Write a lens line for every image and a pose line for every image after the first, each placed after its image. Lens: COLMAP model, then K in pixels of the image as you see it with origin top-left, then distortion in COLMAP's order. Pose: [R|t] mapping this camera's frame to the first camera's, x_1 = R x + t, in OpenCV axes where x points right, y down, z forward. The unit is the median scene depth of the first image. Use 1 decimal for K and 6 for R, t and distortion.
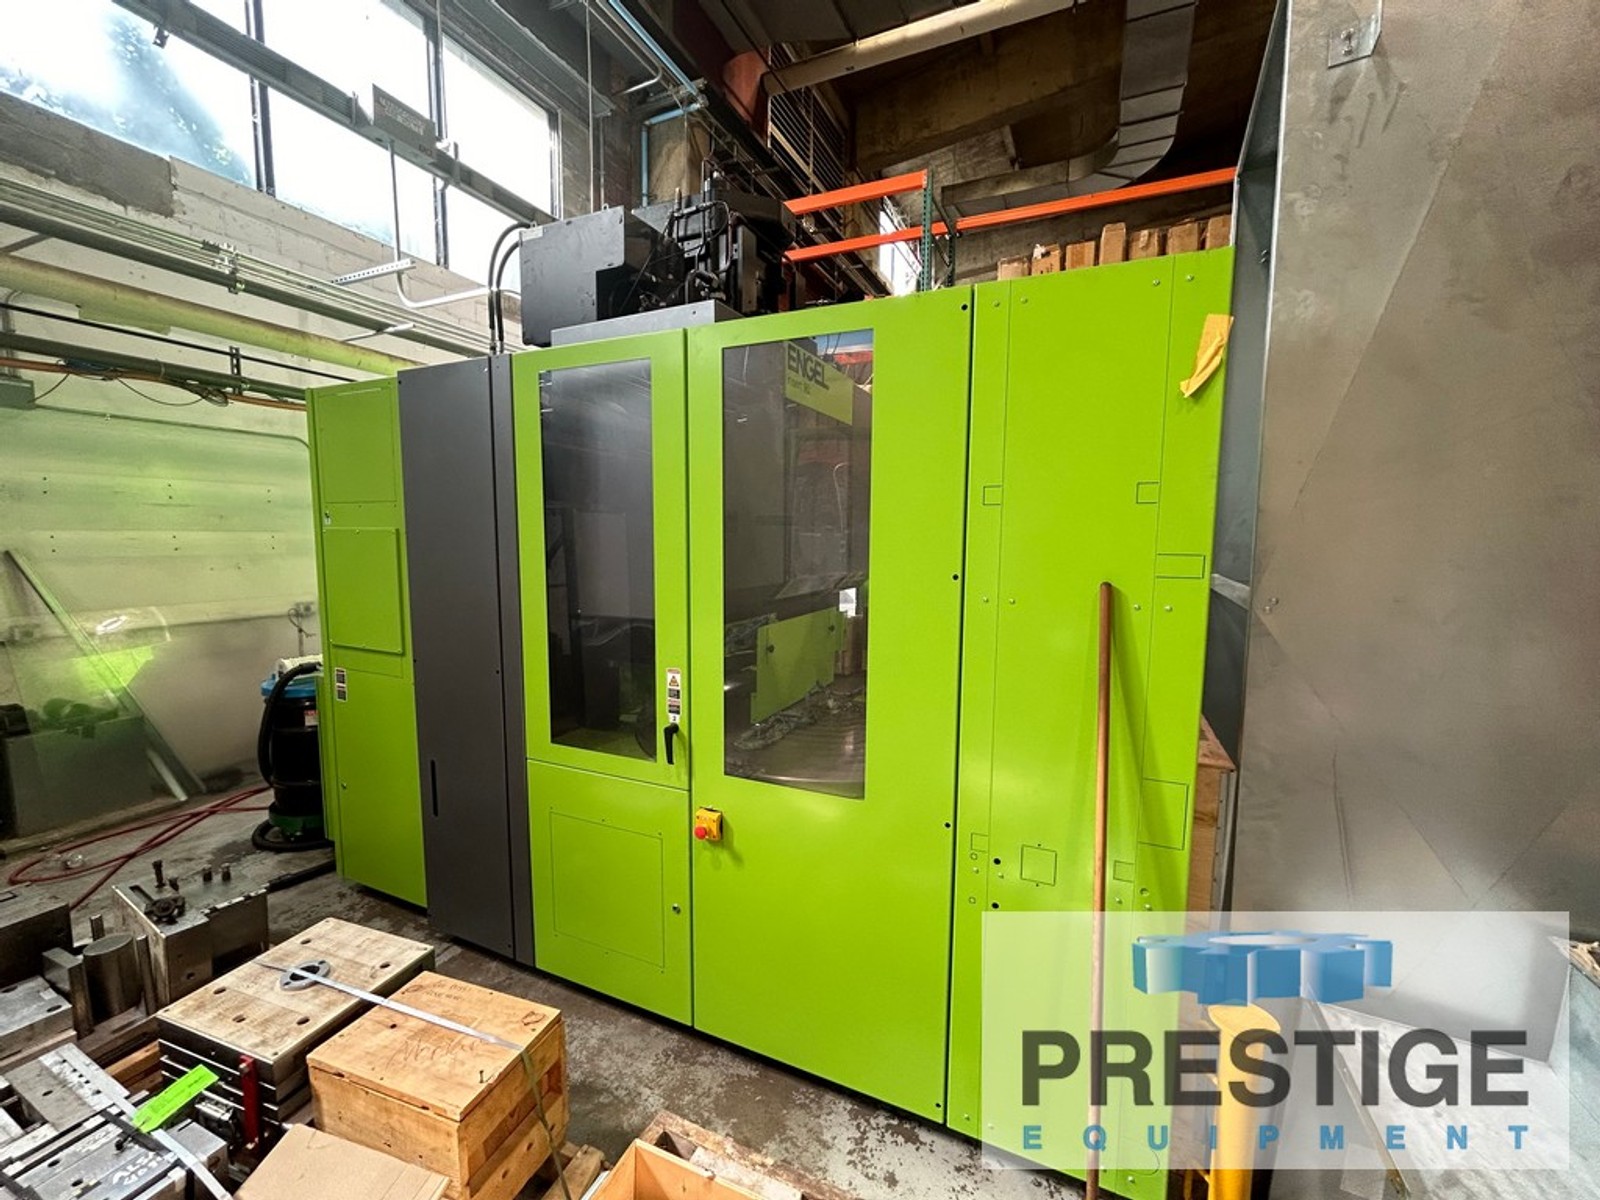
lens RADIAL K [[649.8, 0, 800.0], [0, 649.8, 600.0], [0, 0, 1]] dist [-0.000092, 0.000509]
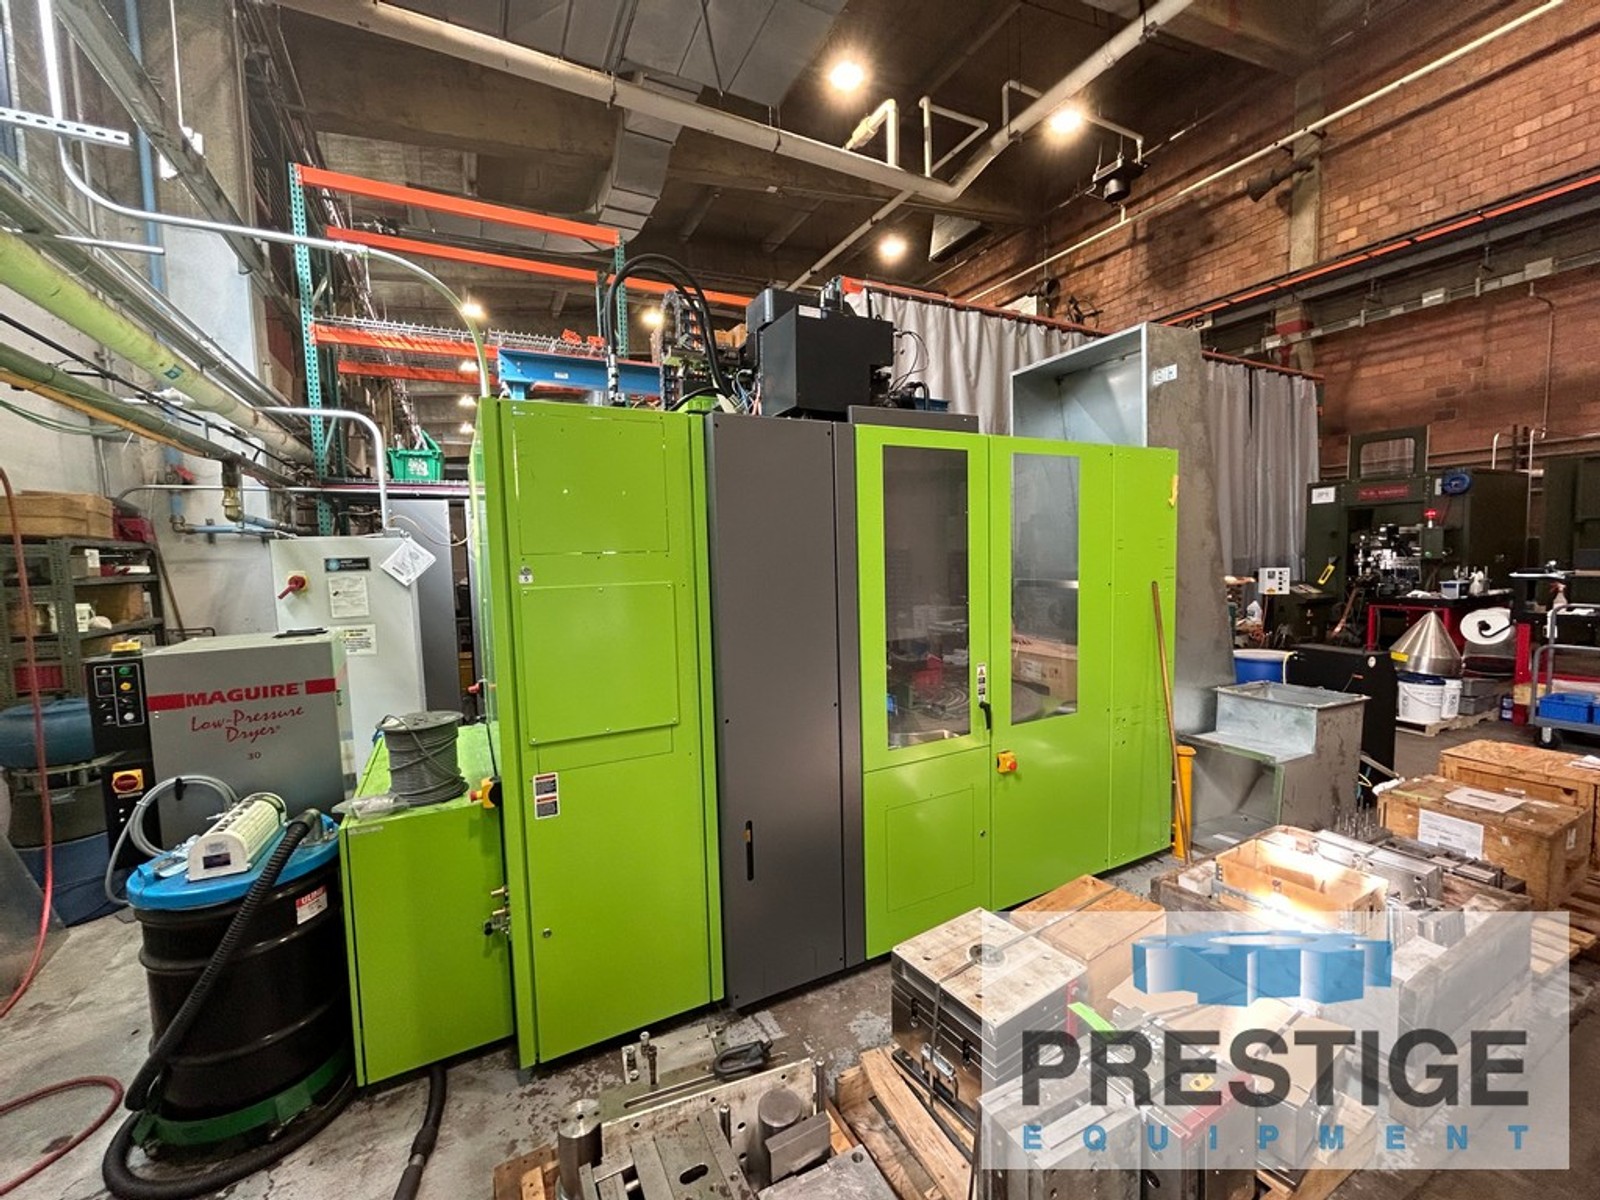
lens RADIAL K [[649.8, 0, 800.0], [0, 649.8, 600.0], [0, 0, 1]] dist [-0.000092, 0.000509]
pose [[0.609358, -0.083426, 0.788494, -1.378647], [0.110977, 0.993634, 0.019367, -0.093911], [-0.785091, 0.075703, 0.614737, 0.370143]]
